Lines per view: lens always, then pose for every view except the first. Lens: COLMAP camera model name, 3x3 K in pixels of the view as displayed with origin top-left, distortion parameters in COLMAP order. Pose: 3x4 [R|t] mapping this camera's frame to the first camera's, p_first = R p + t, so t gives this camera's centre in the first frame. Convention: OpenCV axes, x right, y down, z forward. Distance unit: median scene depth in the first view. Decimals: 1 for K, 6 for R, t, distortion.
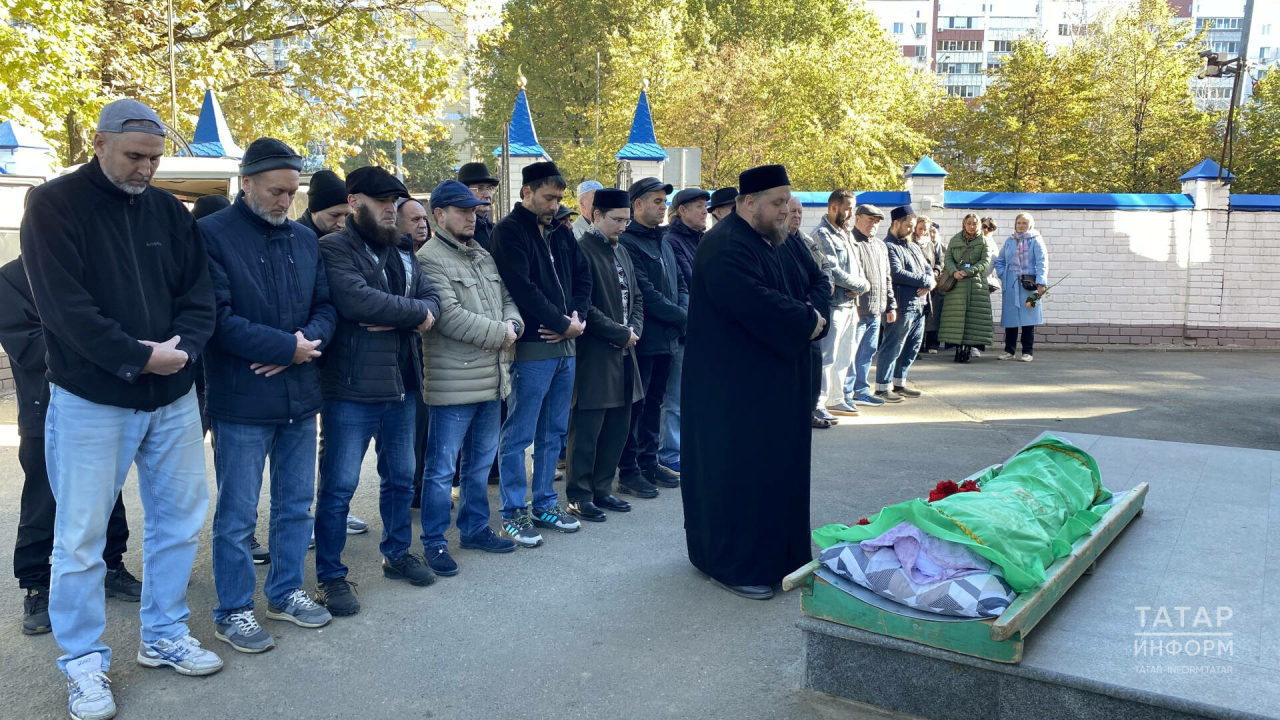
lens RADIAL K [[992.0, 0, 635.1], [0, 992.0, 361.6], [0, 0, 1]] dist [-0.012020, -0.020646]
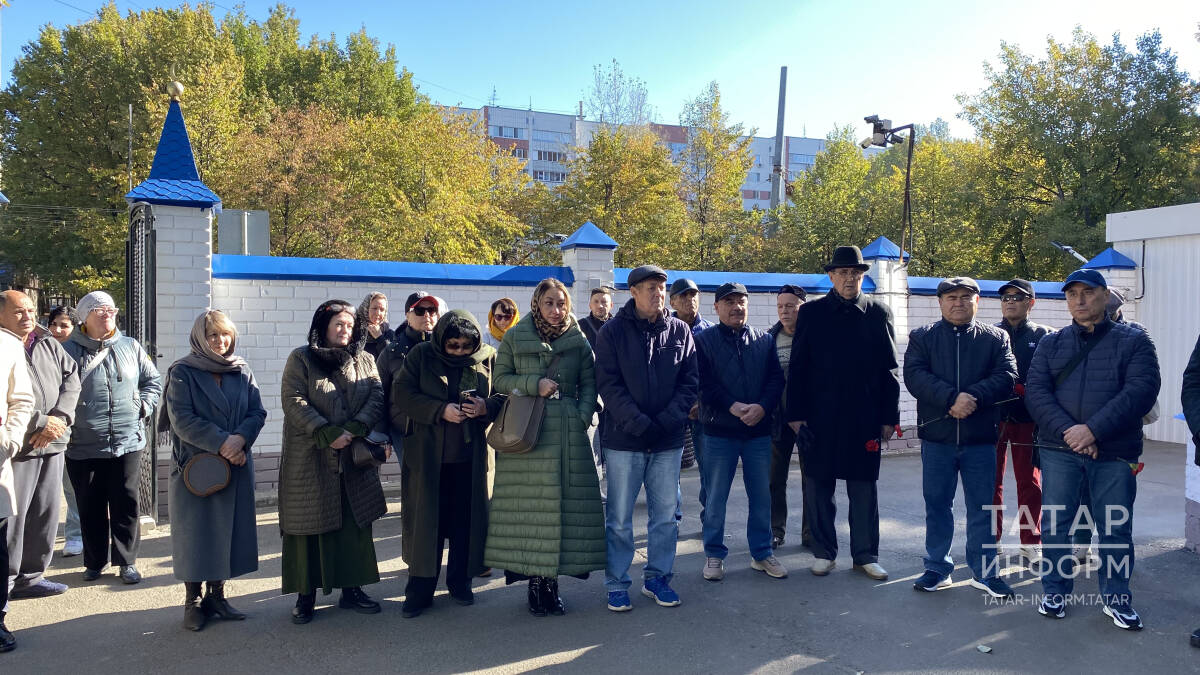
lens RADIAL K [[930.0, 0, 597.3], [0, 930.0, 344.0], [0, 0, 1]] dist [-0.012020, -0.020646]
pose [[0.916059, -0.013210, 0.400826, 0.007298], [0.055379, 0.994049, -0.093804, -0.023944], [-0.397202, 0.108127, 0.911339, 0.181870]]
